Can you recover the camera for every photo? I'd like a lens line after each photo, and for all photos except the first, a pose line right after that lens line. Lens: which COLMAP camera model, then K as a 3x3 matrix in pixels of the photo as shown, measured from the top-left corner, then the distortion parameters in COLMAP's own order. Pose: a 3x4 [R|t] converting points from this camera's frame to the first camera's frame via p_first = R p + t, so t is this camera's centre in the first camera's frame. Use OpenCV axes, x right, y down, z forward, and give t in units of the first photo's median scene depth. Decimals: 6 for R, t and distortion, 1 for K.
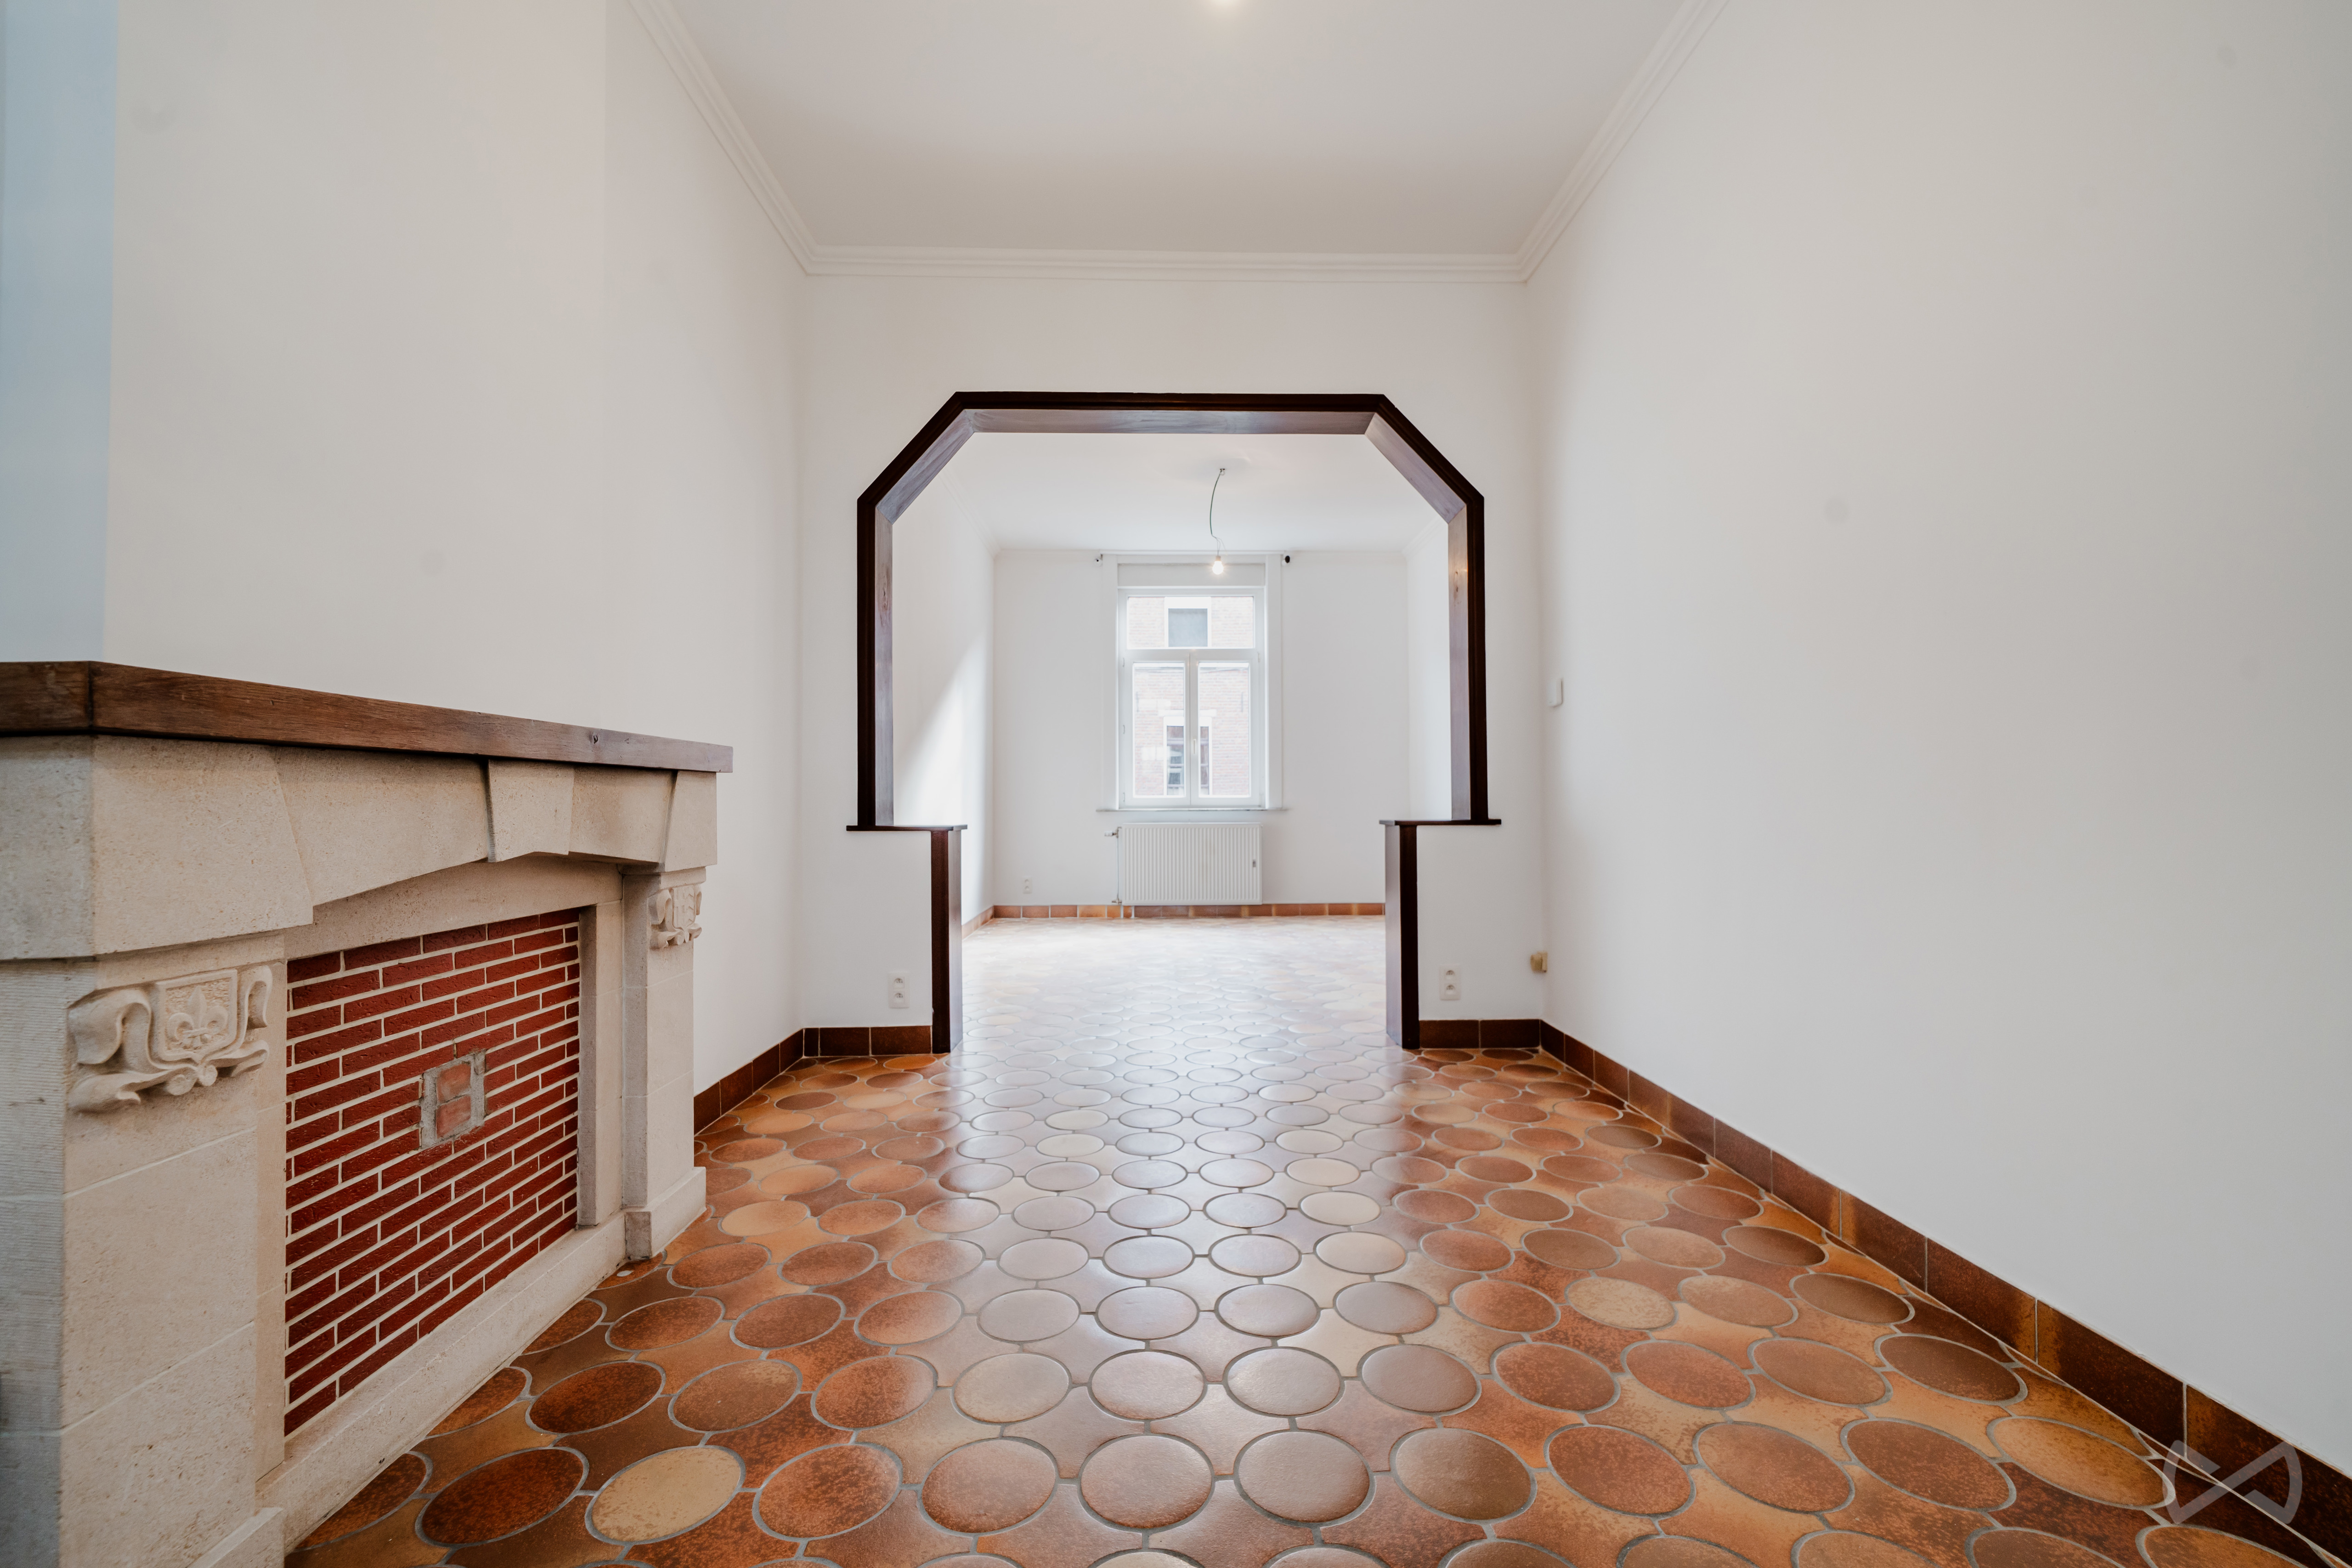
lens RADIAL K [[946.2, 0, 1172.8], [0, 946.2, 787.8], [0, 0, 1]] dist [0.000601, 0.000082]
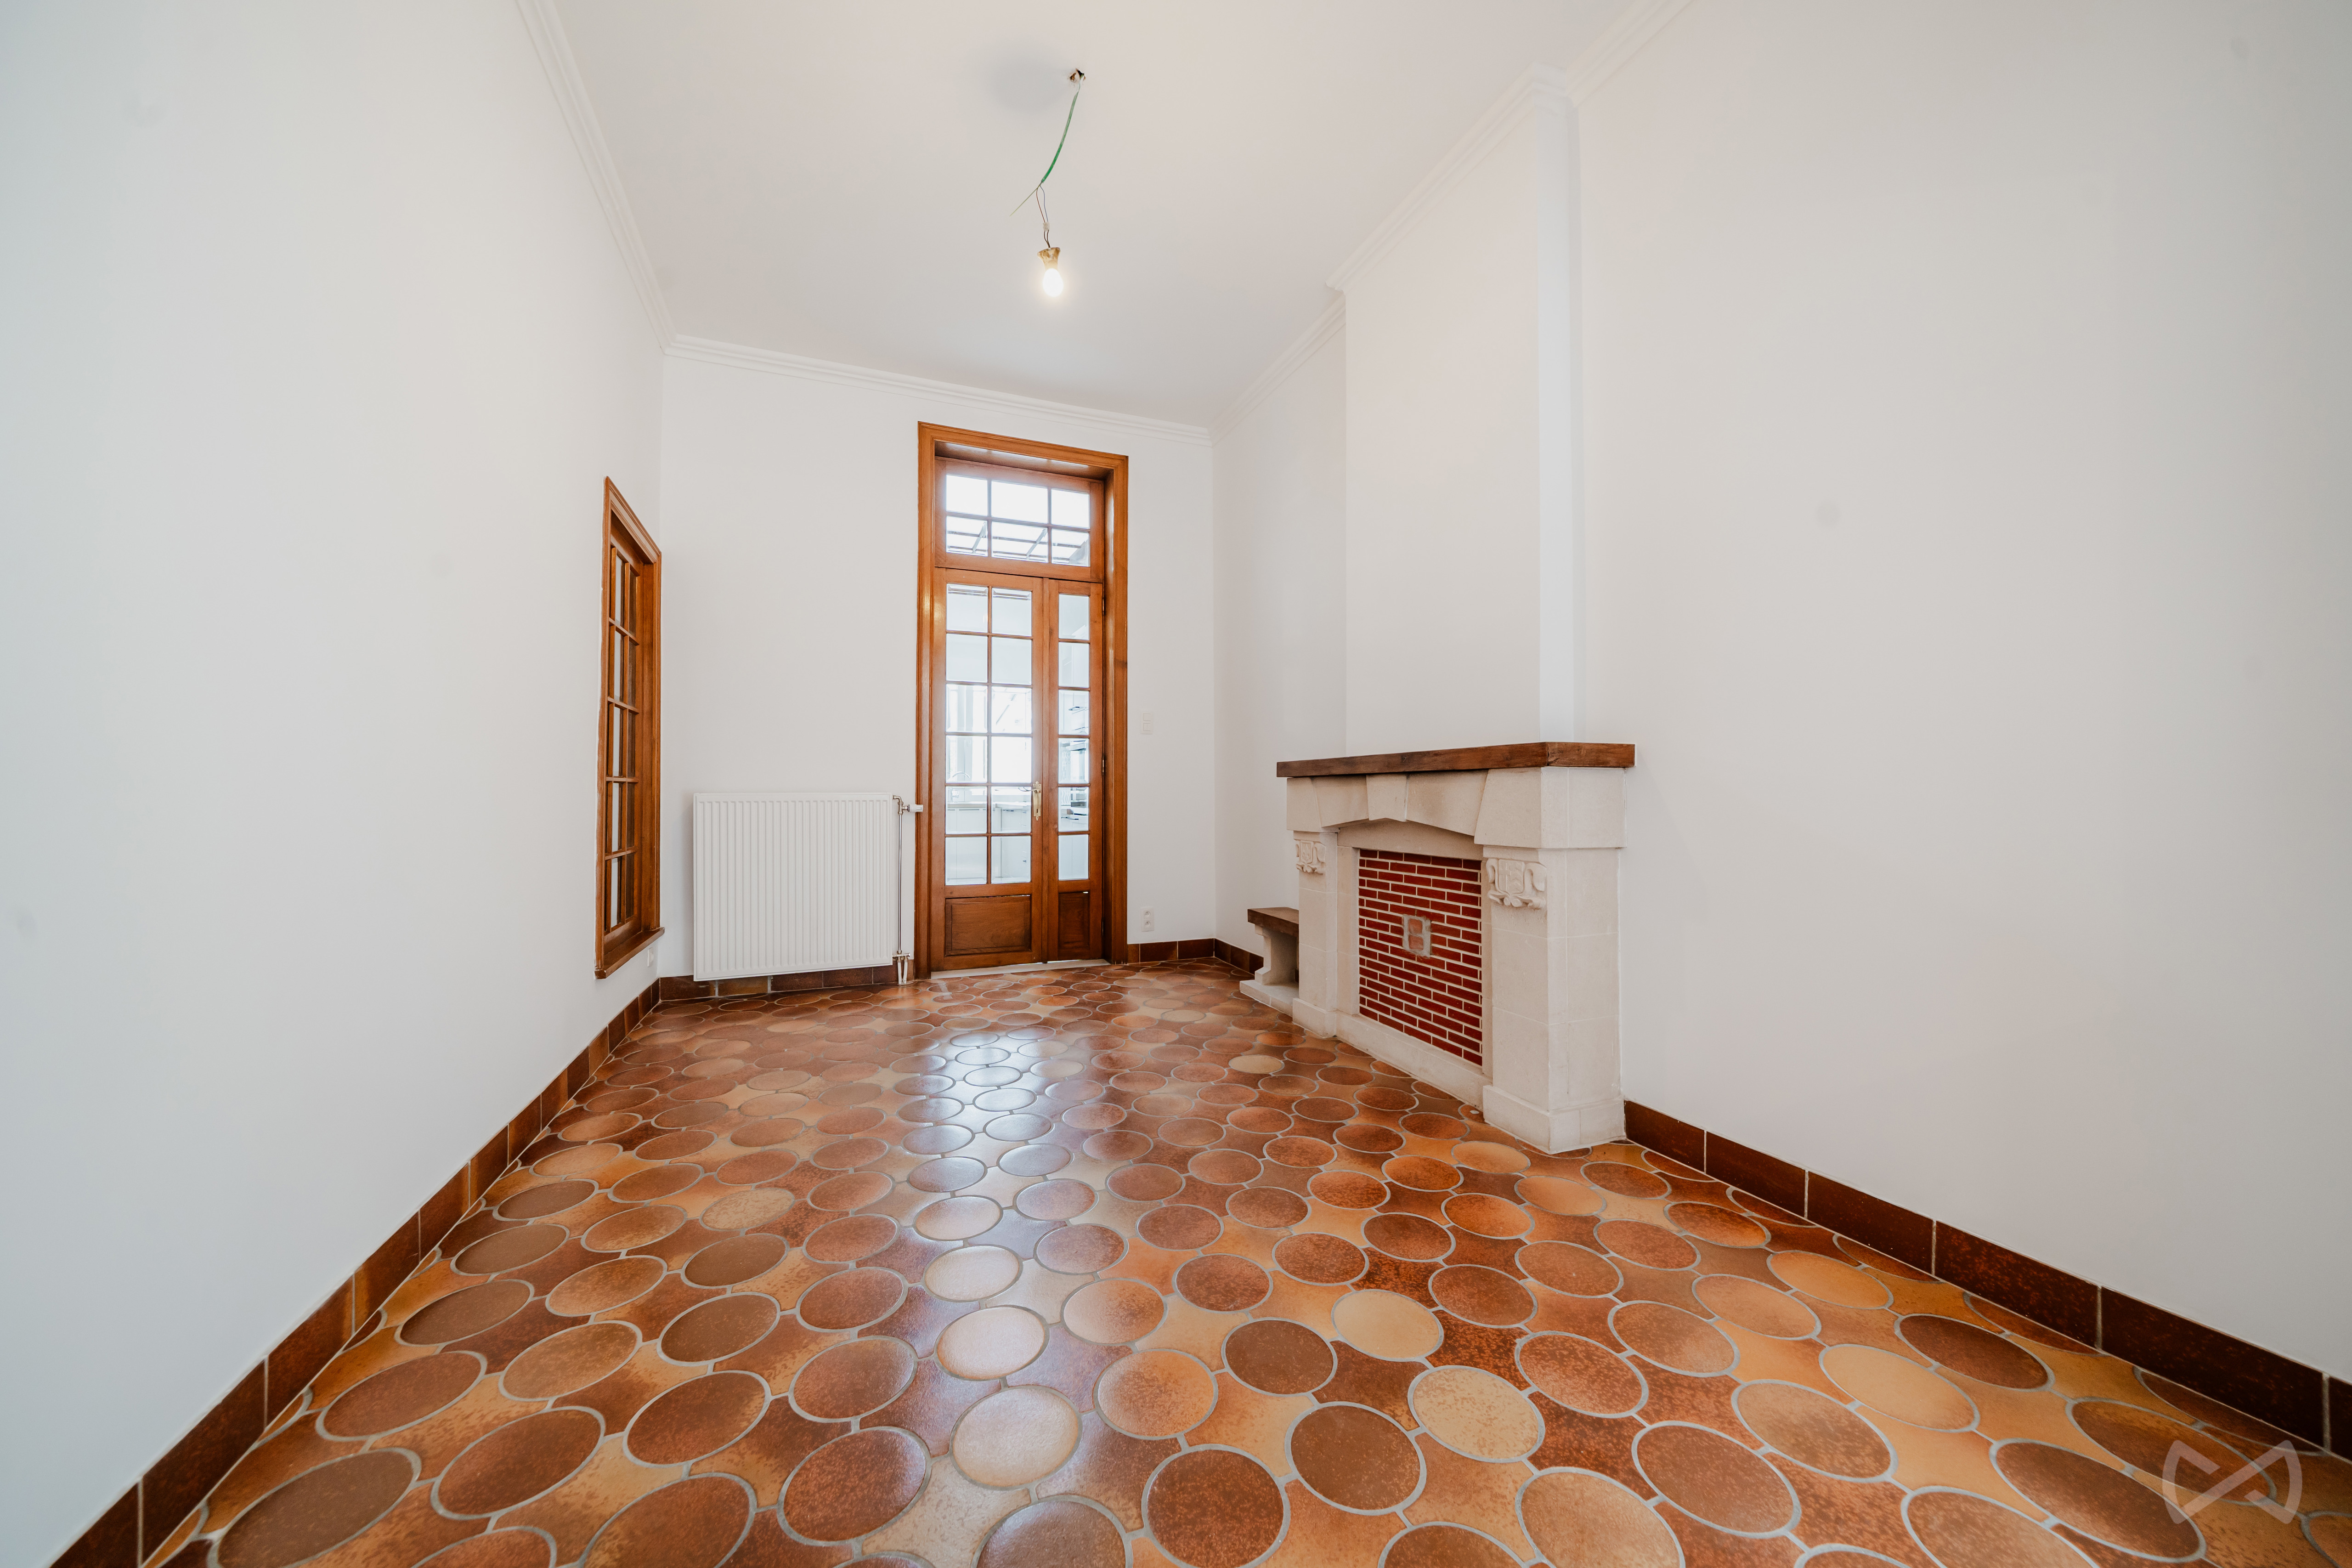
lens RADIAL K [[799.4, 0, 1180.0], [0, 799.4, 782.5], [0, 0, 1]] dist [-0.006240, -0.000145]
pose [[-0.929767, 0.001442, -0.368145, 0.355574], [0.011894, 0.999588, -0.026124, 0.029911], [0.367956, -0.028668, -0.929401, 2.325576]]
